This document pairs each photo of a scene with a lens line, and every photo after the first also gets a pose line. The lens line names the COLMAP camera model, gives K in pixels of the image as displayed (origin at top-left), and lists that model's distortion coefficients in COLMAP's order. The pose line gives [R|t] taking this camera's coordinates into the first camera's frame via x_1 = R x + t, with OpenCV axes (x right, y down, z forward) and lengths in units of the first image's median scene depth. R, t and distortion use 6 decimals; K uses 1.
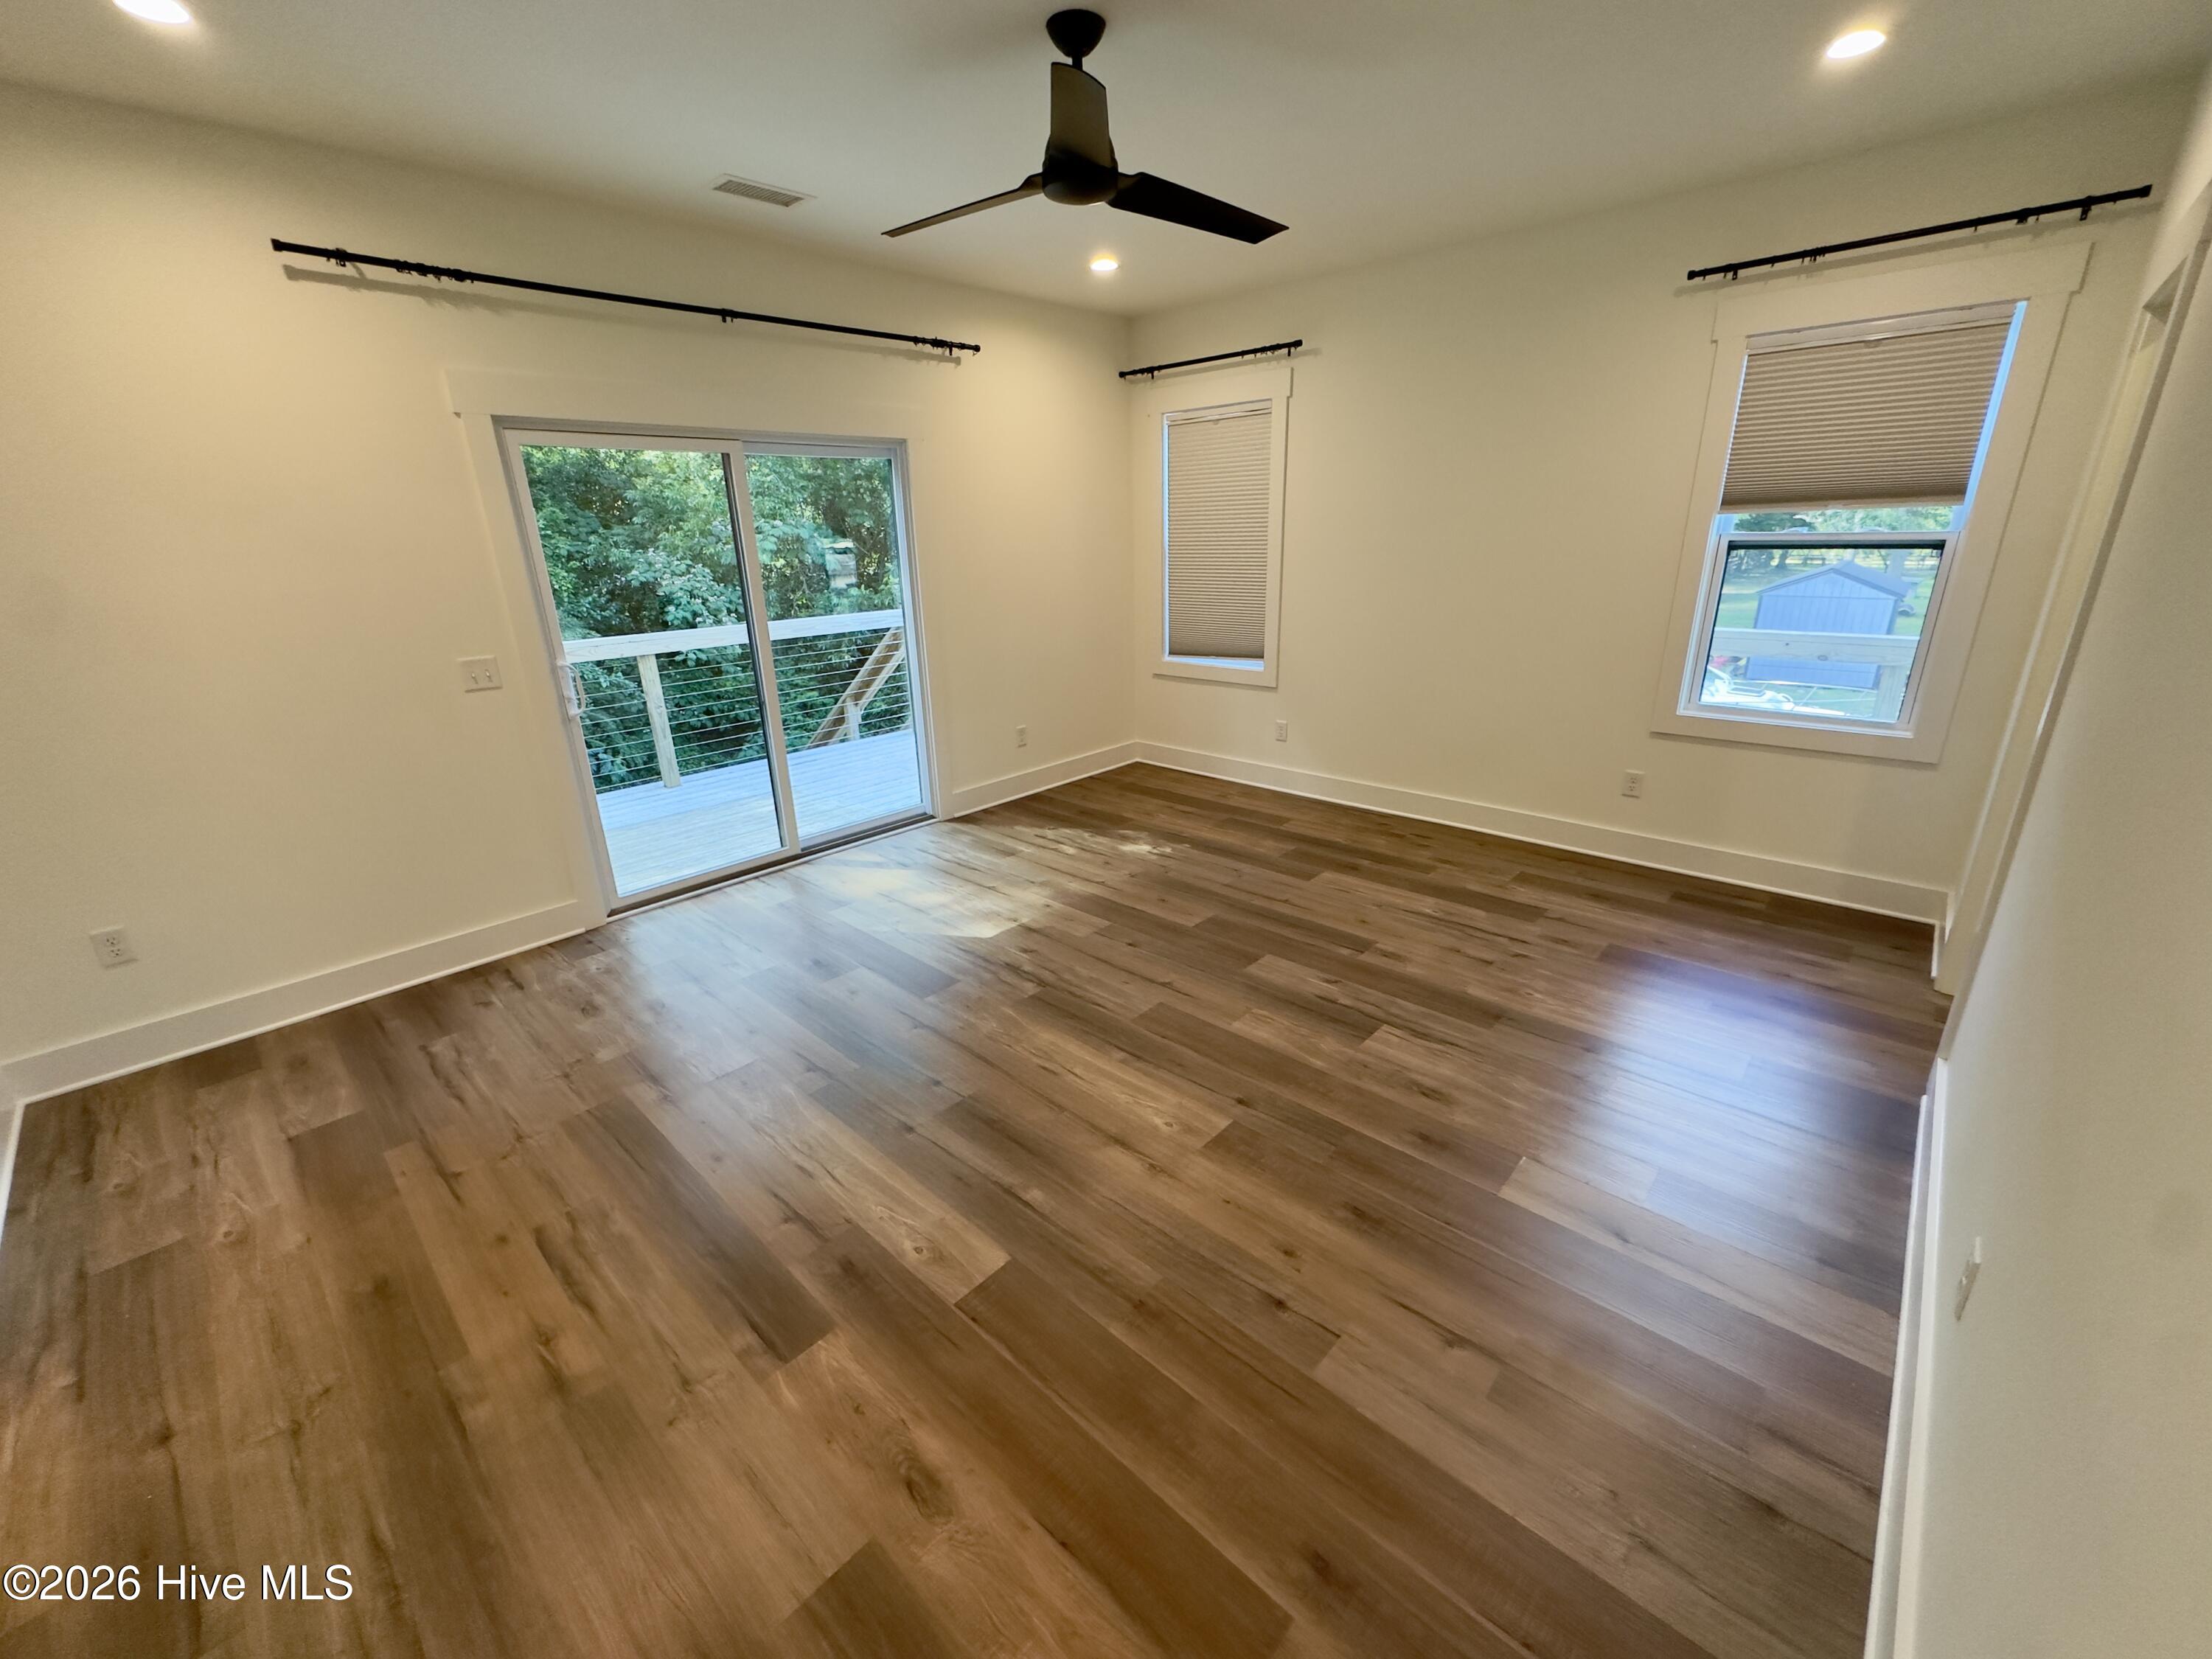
lens RADIAL K [[882.0, 0, 1109.8], [0, 882.0, 827.5], [0, 0, 1]] dist [-0.000482, 0.000105]
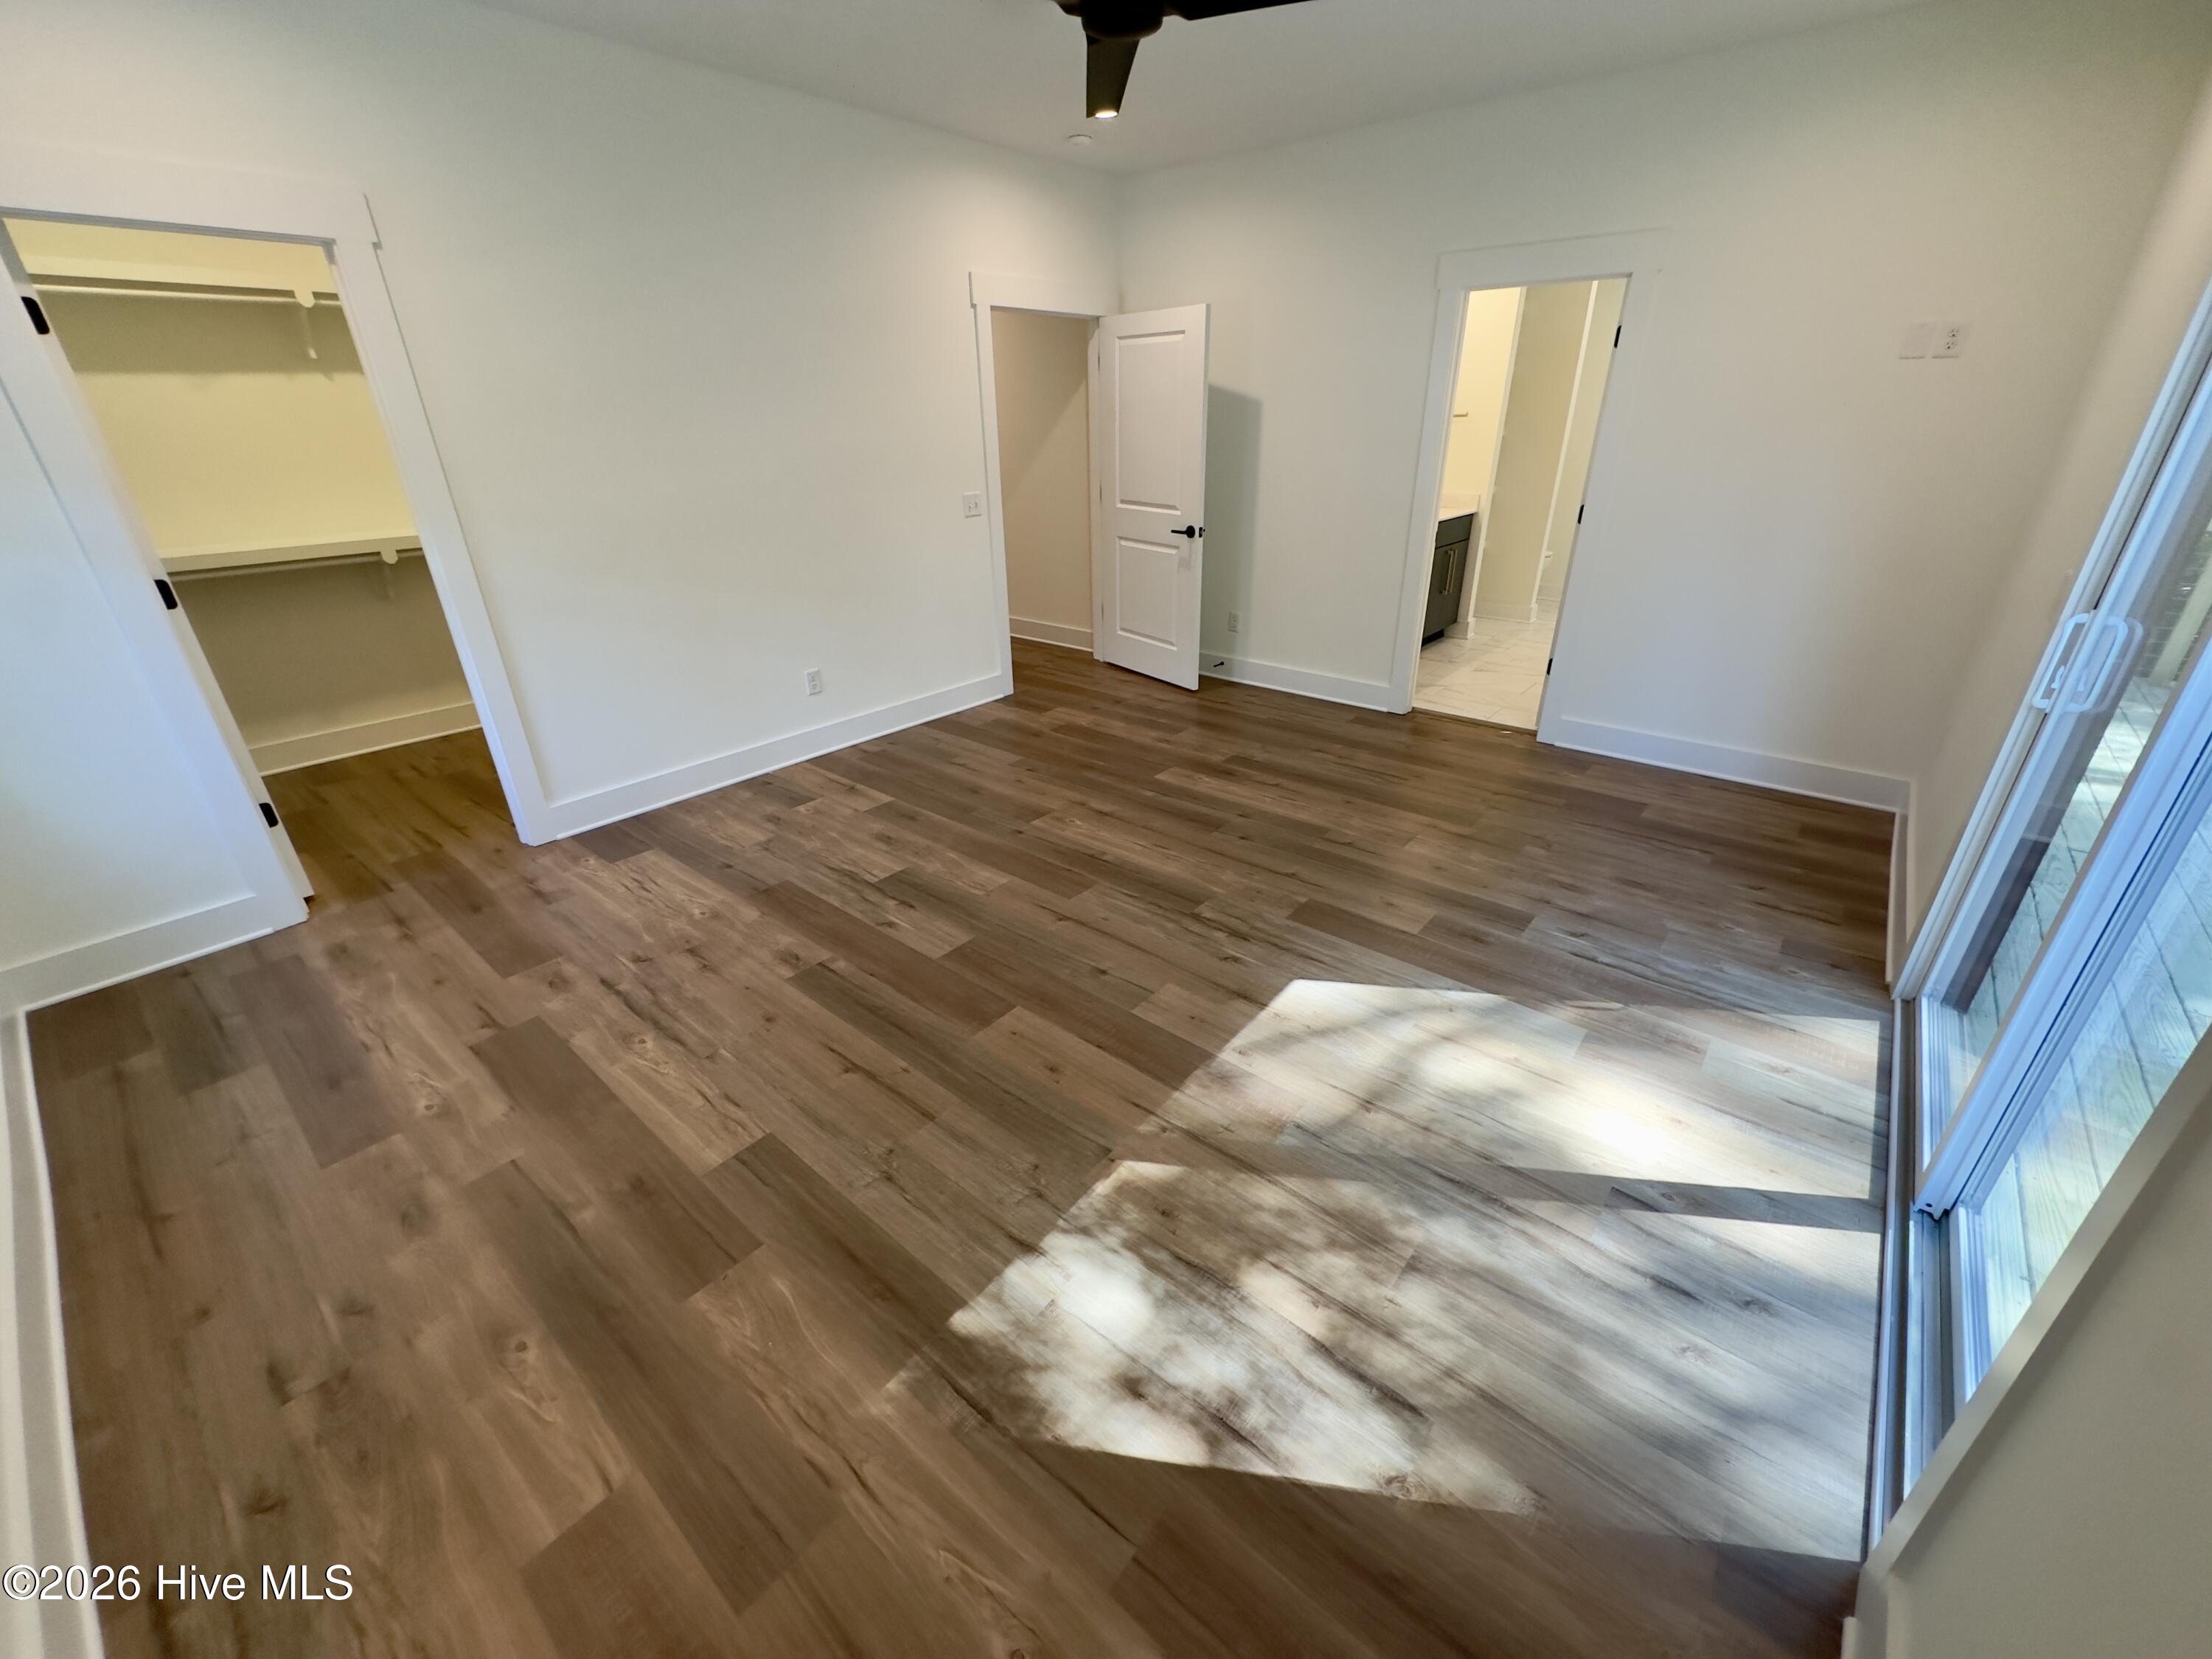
lens RADIAL K [[882.0, 0, 1109.8], [0, 882.0, 827.5], [0, 0, 1]] dist [-0.000482, 0.000105]
pose [[-0.997962, 0.056689, -0.029308, 0.034461], [0.020131, 0.715443, 0.698381, -0.527615], [0.060559, 0.696367, -0.715126, 1.546079]]
